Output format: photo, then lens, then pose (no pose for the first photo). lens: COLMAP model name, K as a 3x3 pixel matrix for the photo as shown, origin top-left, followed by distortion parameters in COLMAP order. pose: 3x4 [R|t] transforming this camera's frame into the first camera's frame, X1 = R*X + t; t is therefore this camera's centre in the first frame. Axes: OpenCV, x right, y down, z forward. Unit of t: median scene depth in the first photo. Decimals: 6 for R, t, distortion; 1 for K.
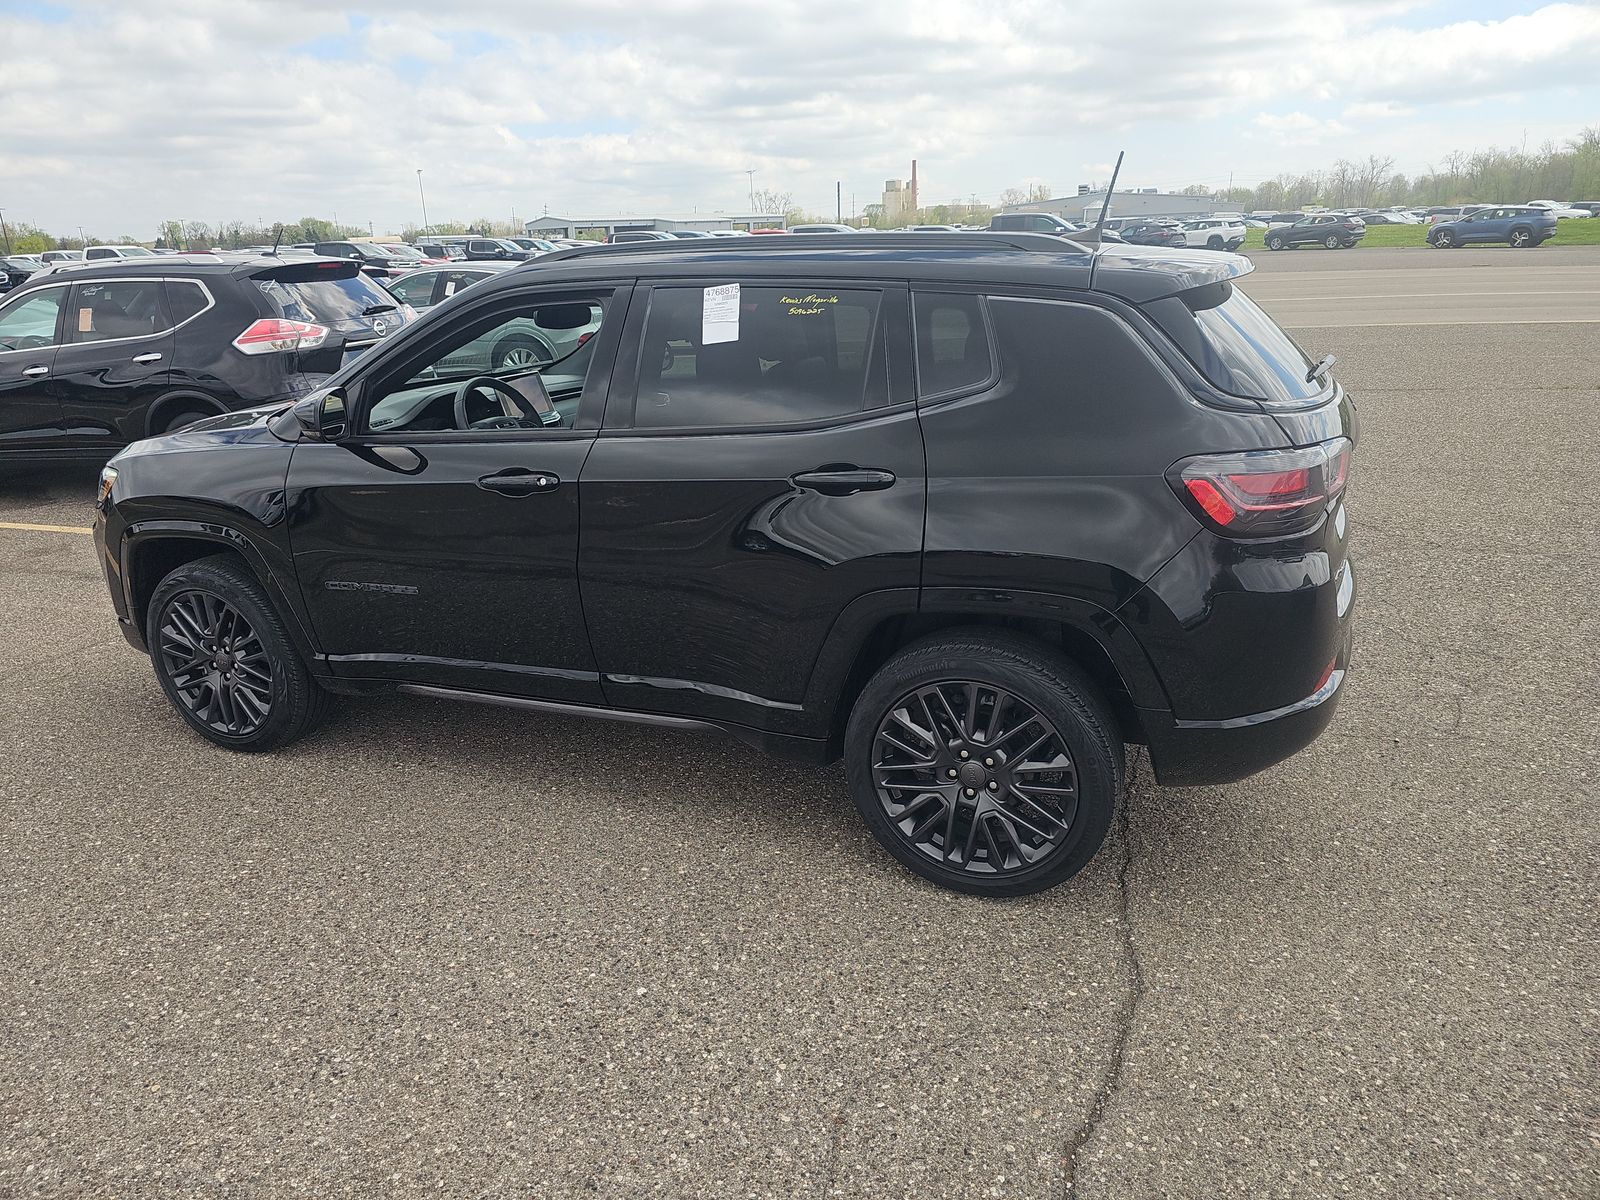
lens RADIAL K [[1060.0, 0, 800.0], [0, 1060.0, 600.0], [0, 0, 1]] dist [-0.003896, -0.001444]
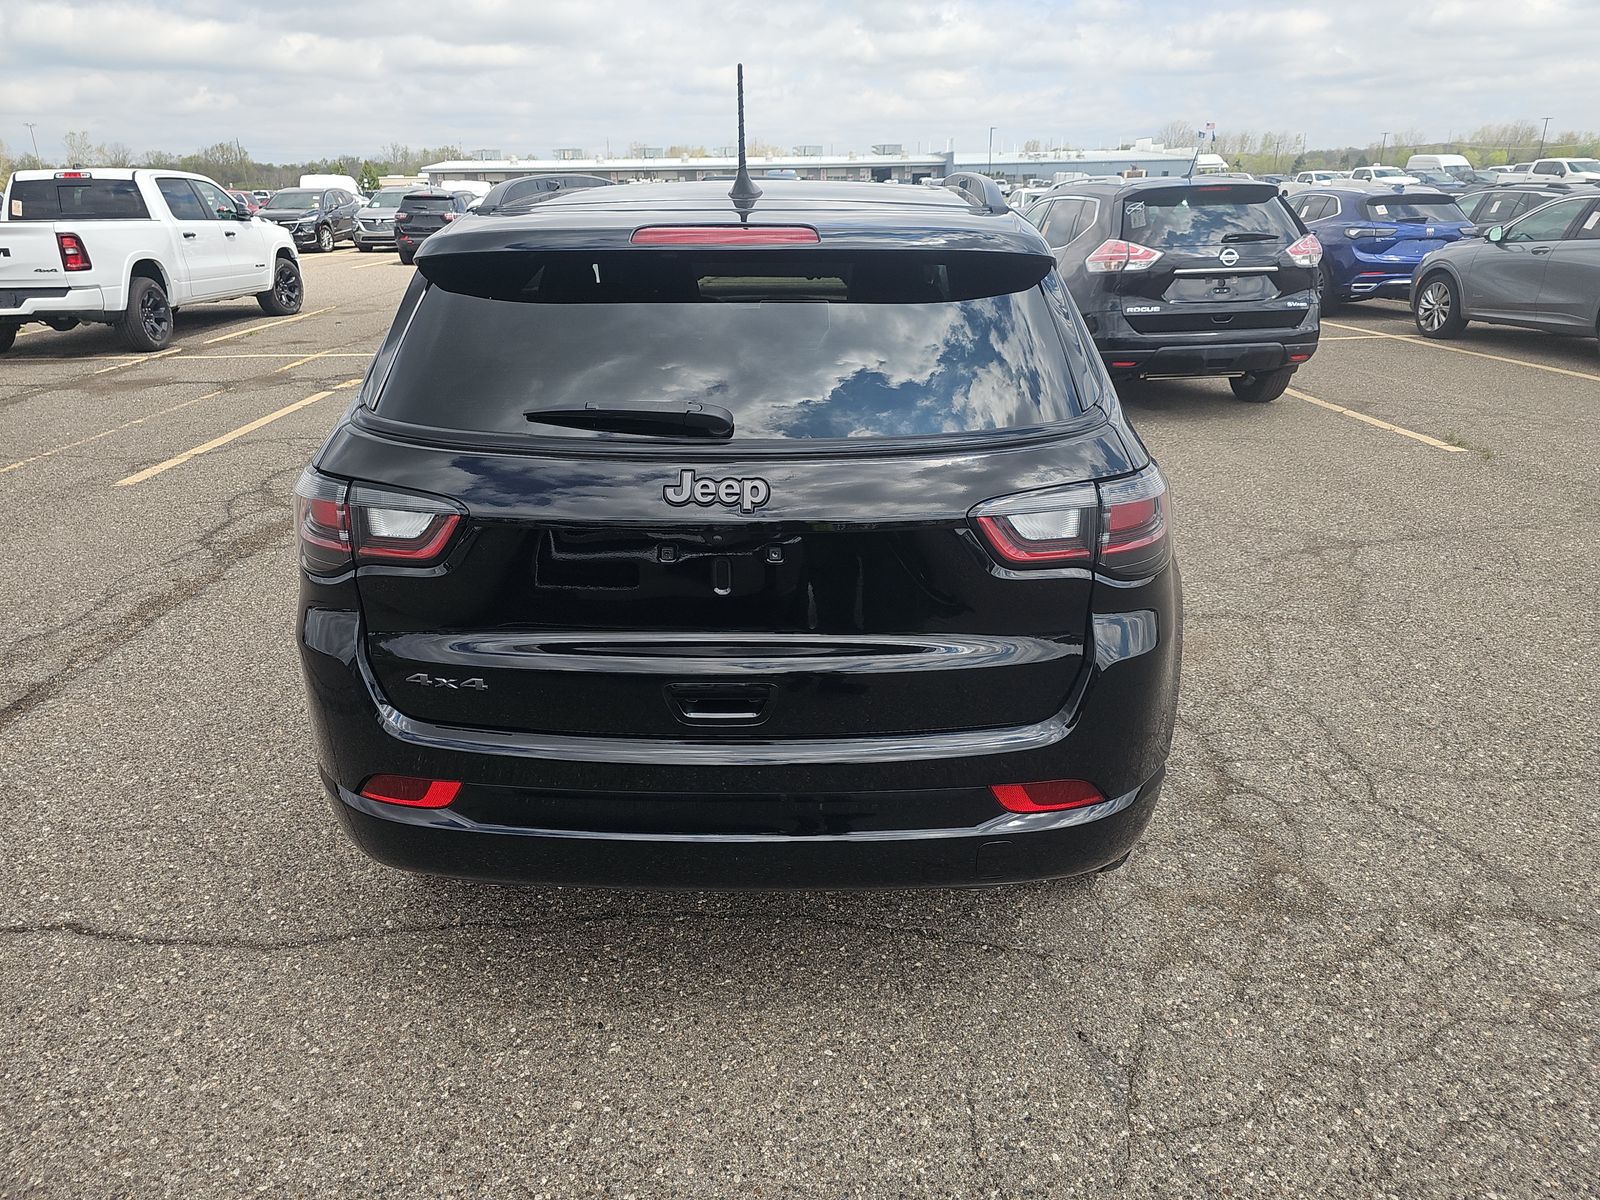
lens RADIAL K [[1060.0, 0, 800.0], [0, 1060.0, 600.0], [0, 0, 1]] dist [-0.003896, -0.001444]
pose [[0.352515, 0.340670, -0.871594, 0.423914], [-0.271457, 0.928562, 0.253146, -0.113687], [0.895569, 0.147363, 0.419810, 0.325725]]
